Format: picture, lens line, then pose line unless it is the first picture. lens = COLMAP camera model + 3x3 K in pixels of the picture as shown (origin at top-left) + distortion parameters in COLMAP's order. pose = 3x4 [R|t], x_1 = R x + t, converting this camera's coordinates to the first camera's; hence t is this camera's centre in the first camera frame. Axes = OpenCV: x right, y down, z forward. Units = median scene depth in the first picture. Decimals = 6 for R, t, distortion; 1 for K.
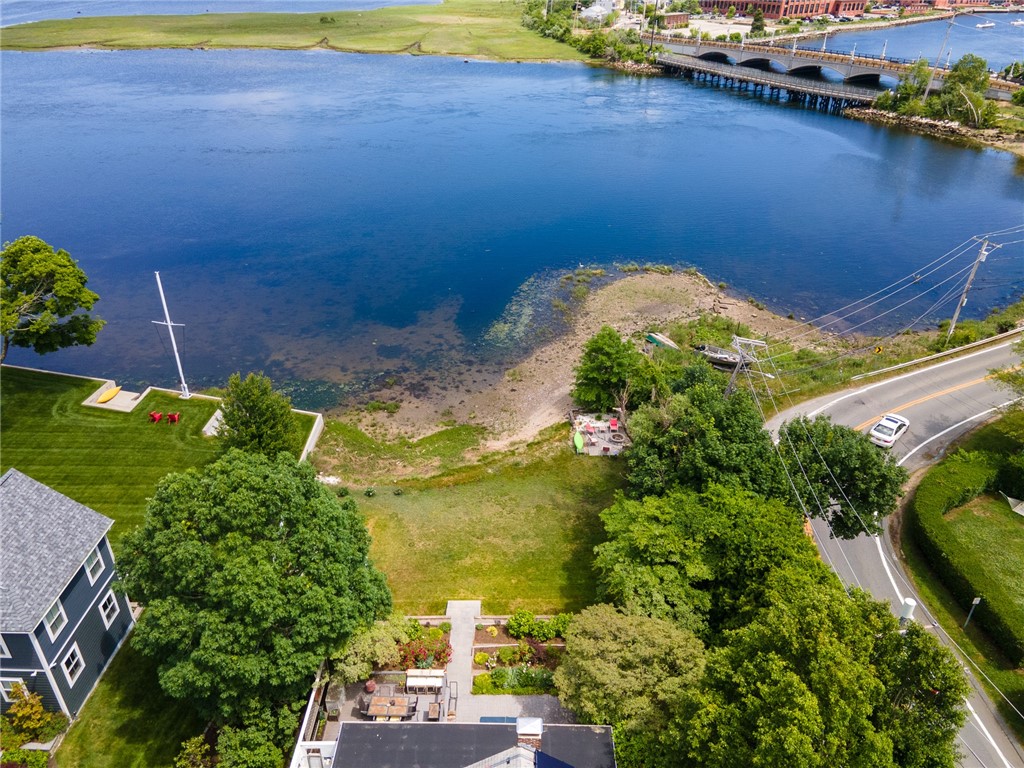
lens RADIAL K [[744.3, 0, 512.2], [0, 744.3, 378.3], [0, 0, 1]] dist [0.038241, 0.007650]
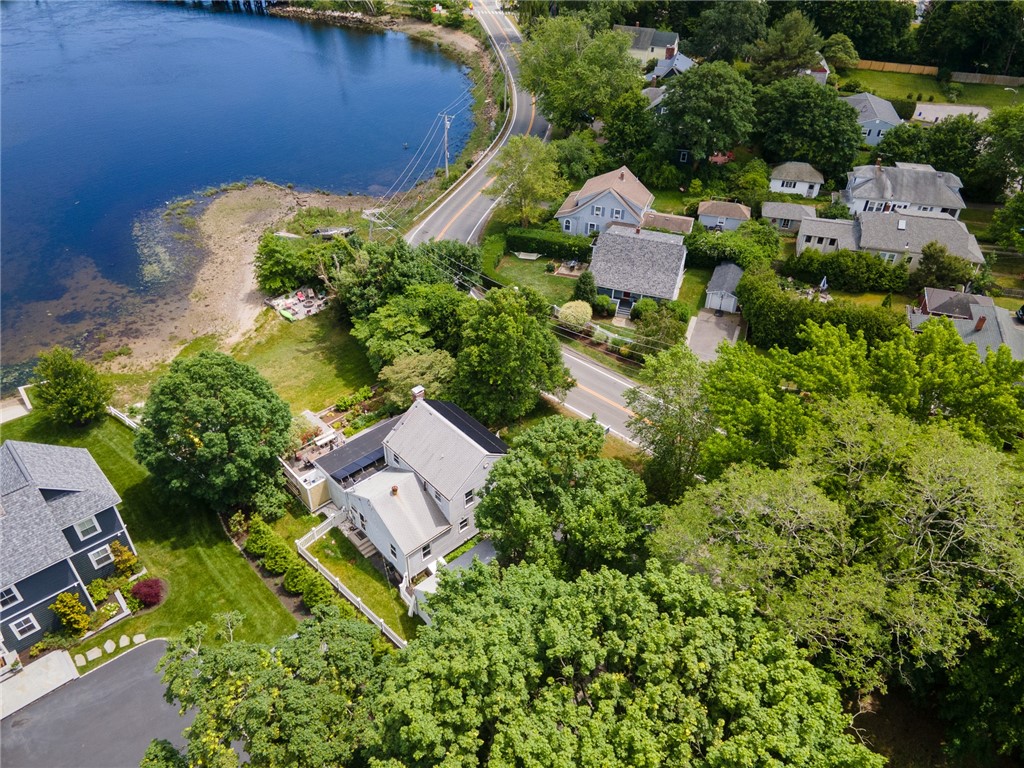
lens RADIAL K [[744.3, 0, 509.7], [0, 744.3, 385.4], [0, 0, 1]] dist [0.038241, 0.007650]
pose [[0.734222, -0.416419, 0.536203, -0.369125], [0.332161, 0.909151, 0.251225, -0.010355], [-0.592104, -0.006350, 0.805836, -0.374265]]
